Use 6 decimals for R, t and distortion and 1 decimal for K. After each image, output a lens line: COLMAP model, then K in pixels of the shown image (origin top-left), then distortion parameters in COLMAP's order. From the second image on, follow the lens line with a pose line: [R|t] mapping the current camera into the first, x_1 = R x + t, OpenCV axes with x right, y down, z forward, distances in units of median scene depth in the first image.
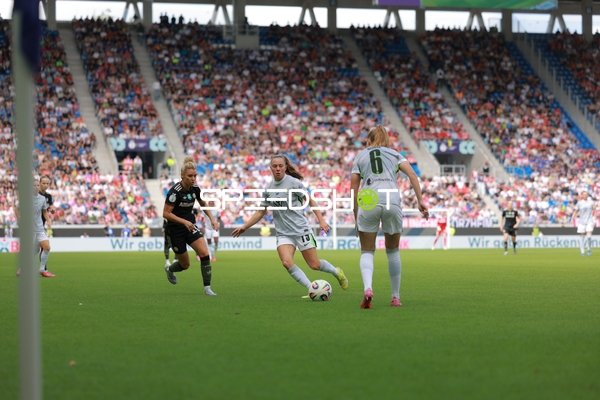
lens RADIAL K [[1855.8, 0, 300.1], [0, 1855.8, 200.0], [0, 0, 1]] dist [-0.198221, 0.000000]
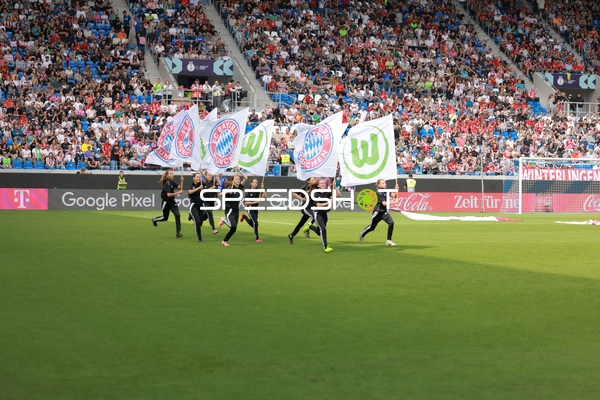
lens RADIAL K [[1568.7, 0, 299.8], [0, 1568.7, 199.7], [0, 0, 1]] dist [-0.185973, 0.000000]
pose [[0.997354, 0.012697, 0.071574, -0.088254], [-0.015119, 0.999328, 0.033391, 0.002820], [-0.071102, -0.034385, 0.996876, 0.333285]]
